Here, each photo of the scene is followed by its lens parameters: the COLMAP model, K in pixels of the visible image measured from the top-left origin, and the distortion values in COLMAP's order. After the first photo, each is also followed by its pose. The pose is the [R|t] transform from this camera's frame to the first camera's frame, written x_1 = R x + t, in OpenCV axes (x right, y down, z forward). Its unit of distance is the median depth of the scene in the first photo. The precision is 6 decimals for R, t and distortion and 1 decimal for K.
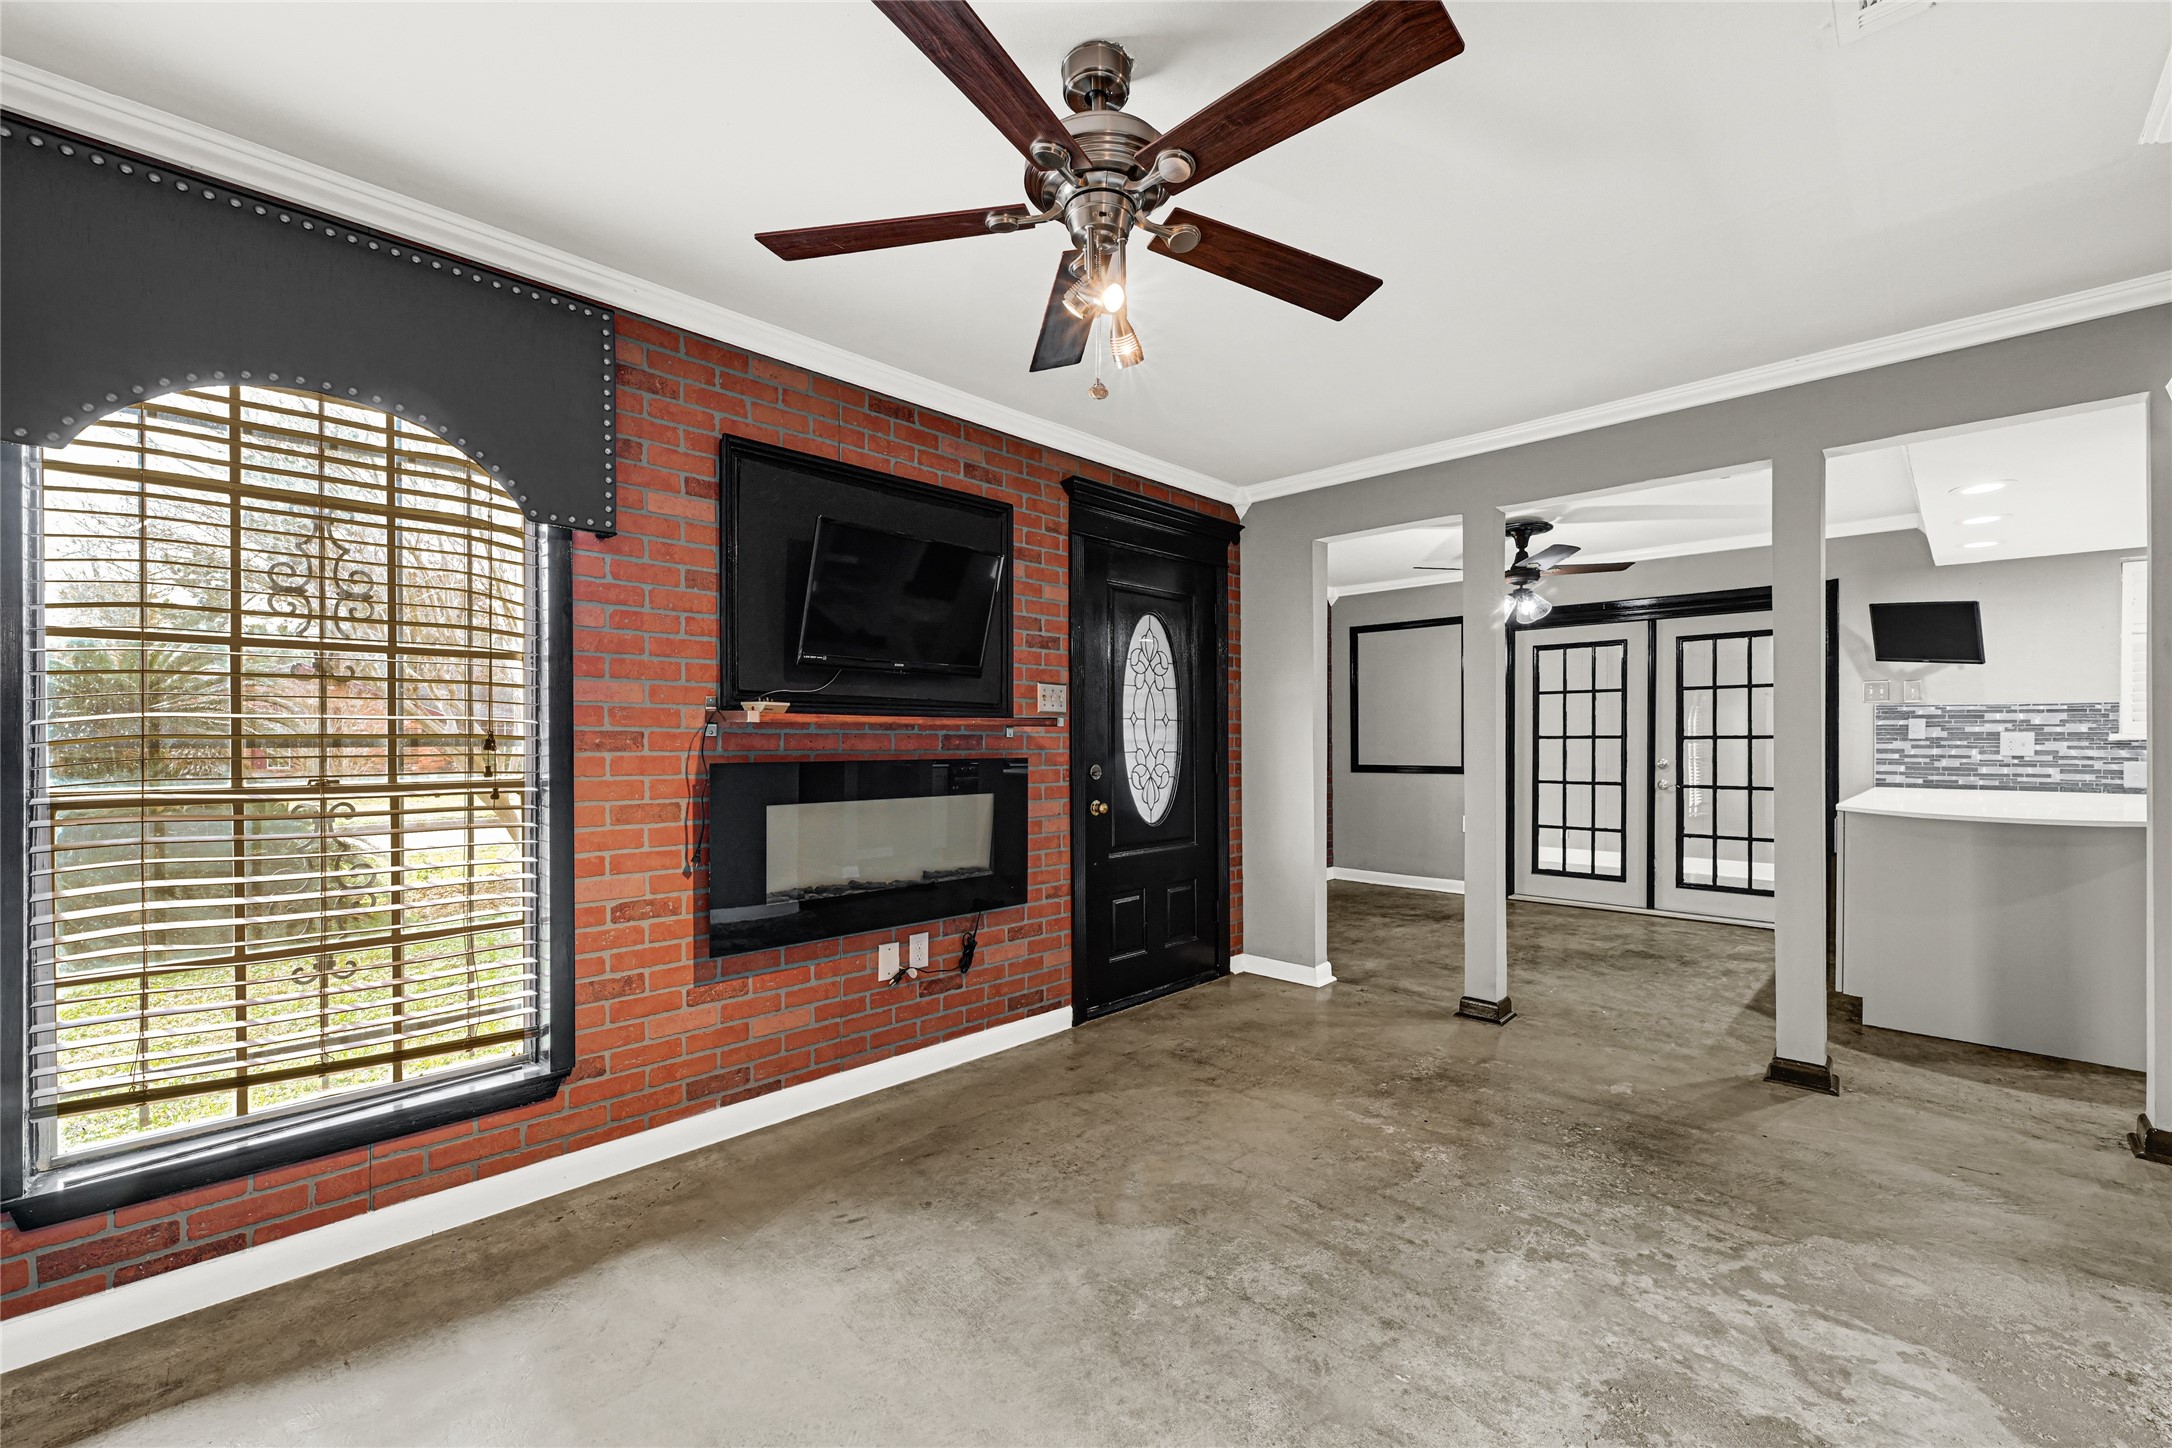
lens RADIAL K [[894.3, 0, 1090.4], [0, 894.3, 743.4], [0, 0, 1]] dist [0.000246, 0.000316]
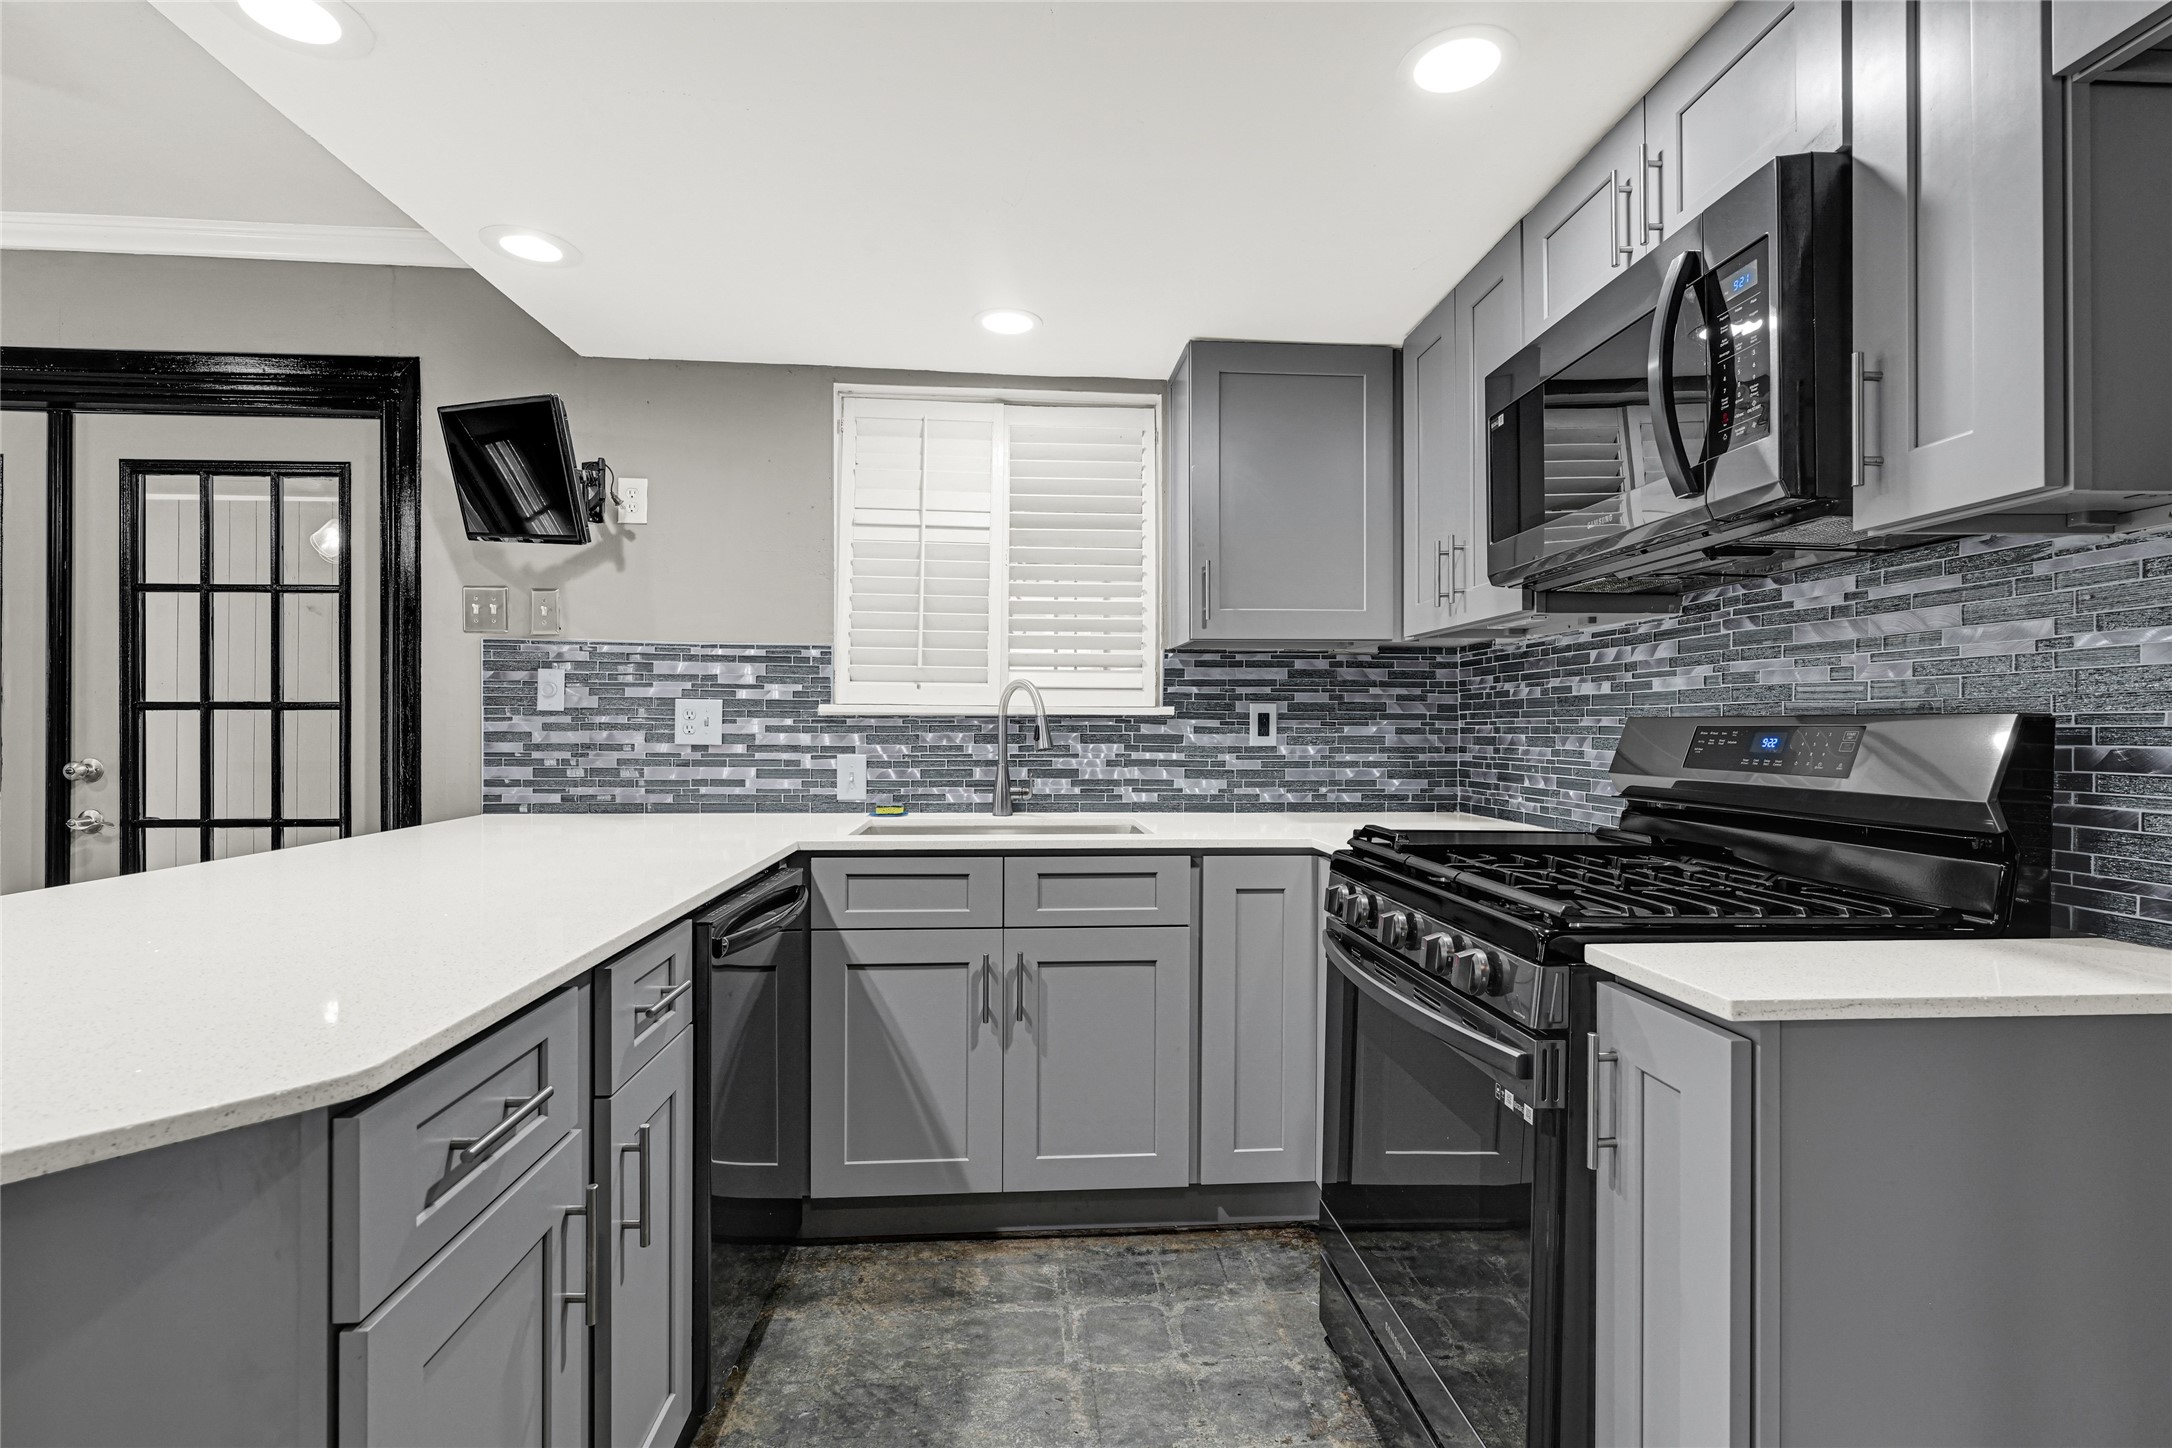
lens RADIAL K [[964.1, 0, 1082.5], [0, 964.1, 716.8], [0, 0, 1]] dist [-0.000096, 0.000615]
pose [[0.664153, -0.000162, 0.747597, 0.994797], [-0.001711, 0.999997, 0.001737, -0.004665], [-0.747595, -0.002432, 0.664150, 0.604944]]
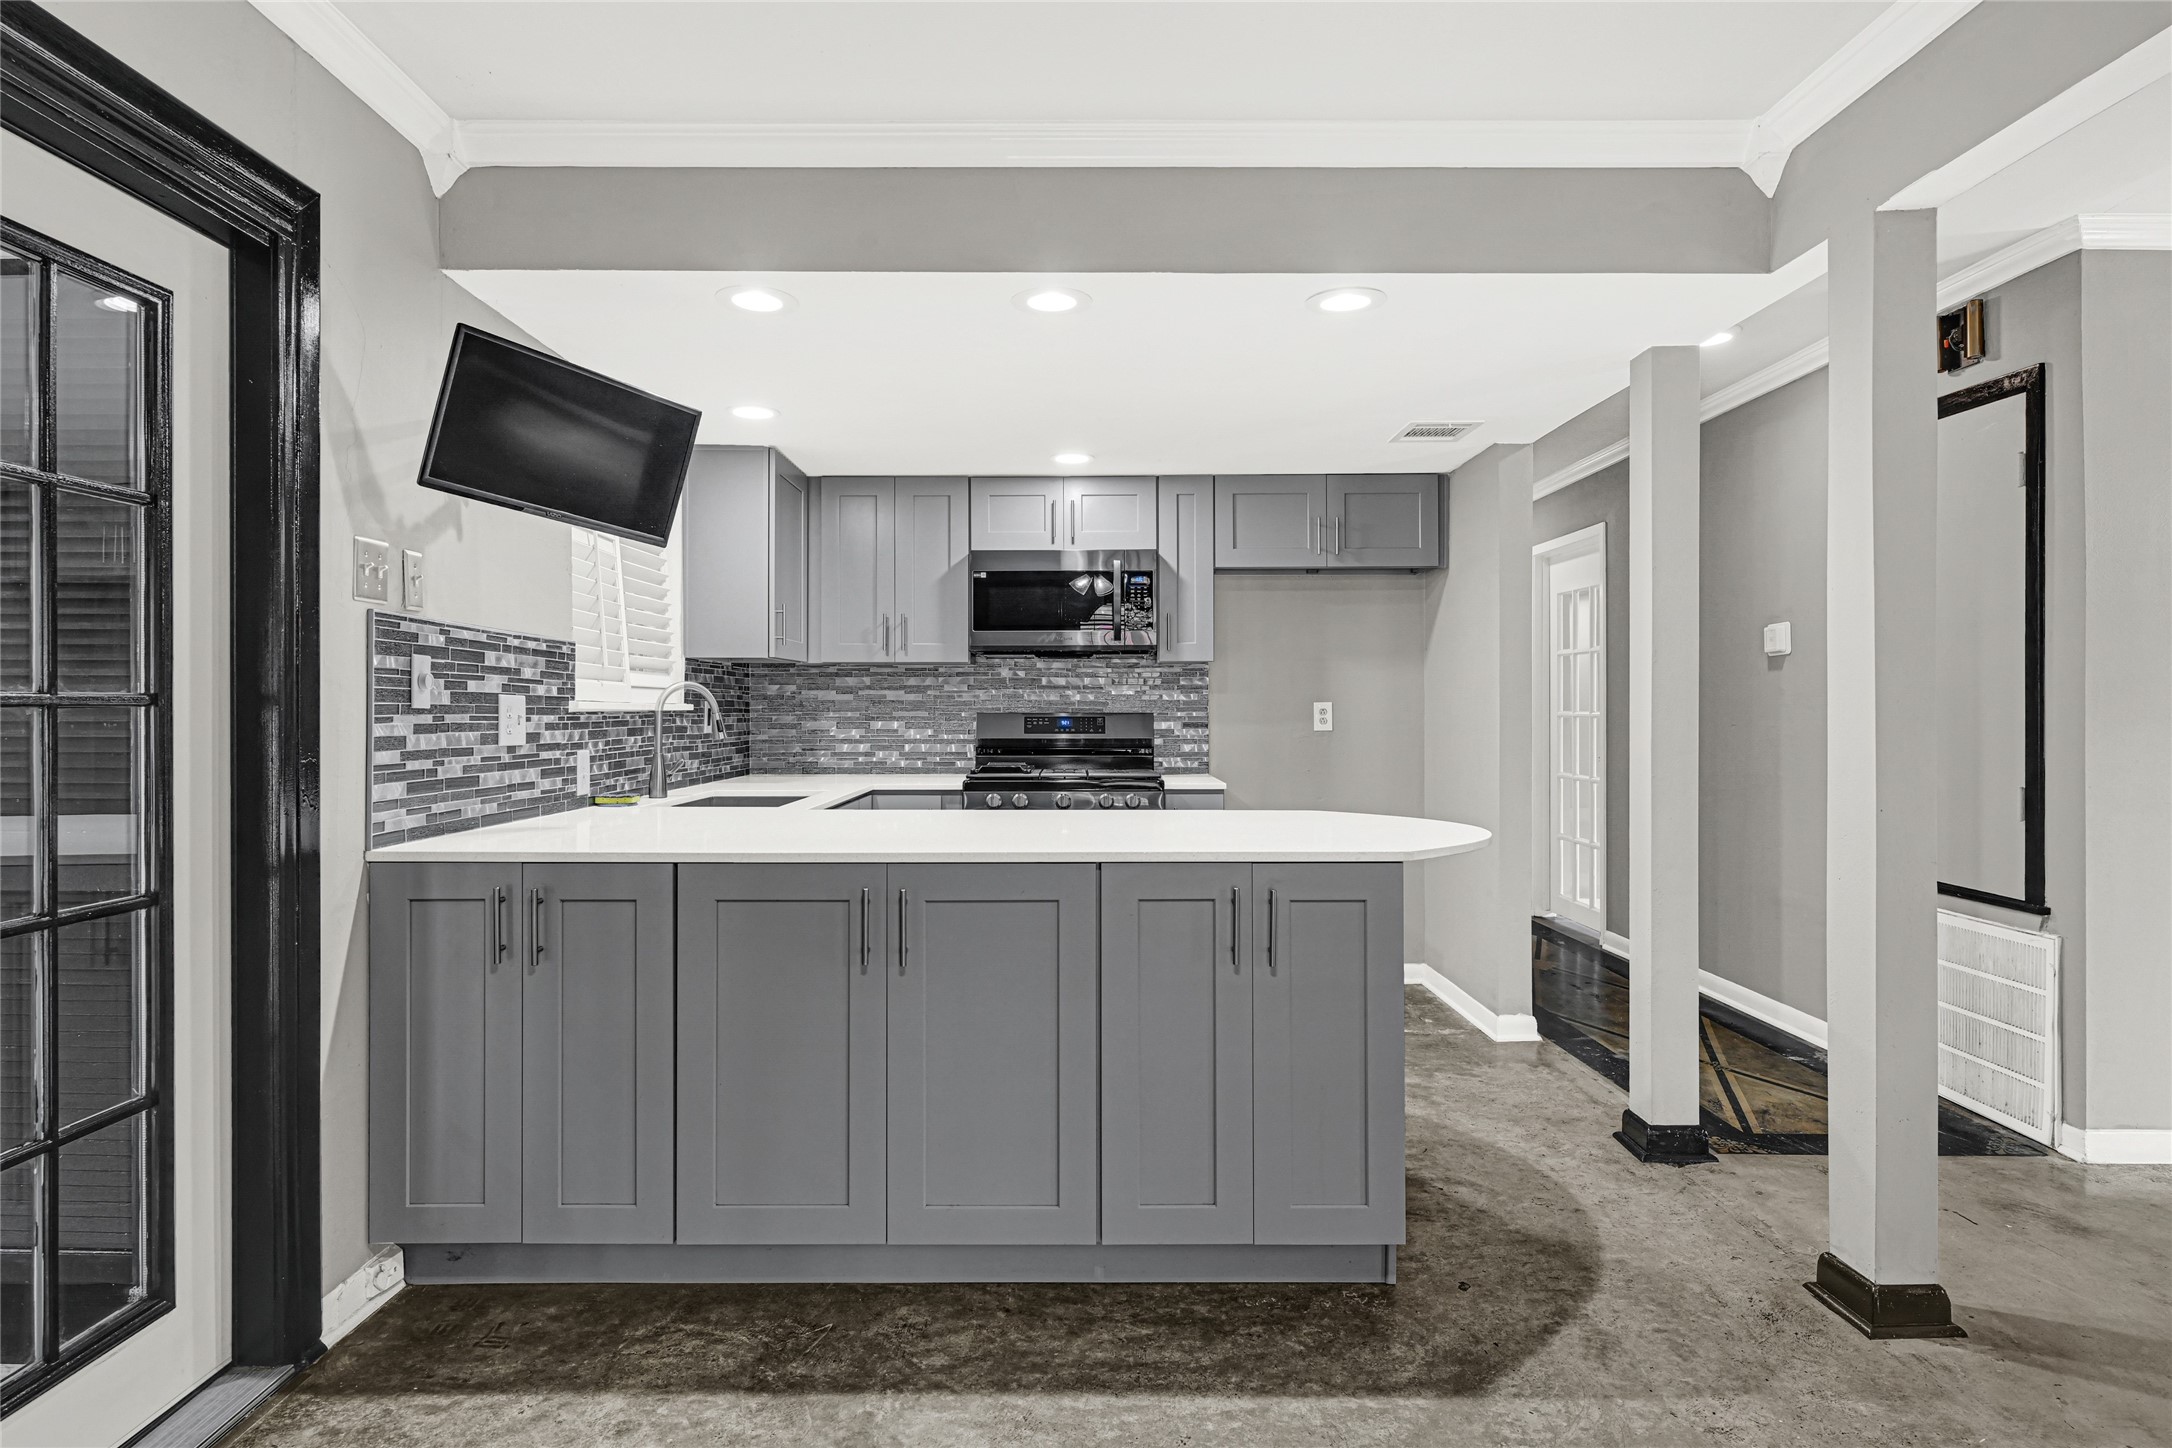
lens RADIAL K [[1178.9, 0, 1075.8], [0, 1178.9, 709.6], [0, 0, 1]] dist [0.002405, 0.000468]
pose [[-0.697664, -0.000821, 0.716424, 0.510724], [0.000090, 0.999999, 0.001234, -0.007362], [-0.716425, 0.000926, -0.697664, 1.576230]]
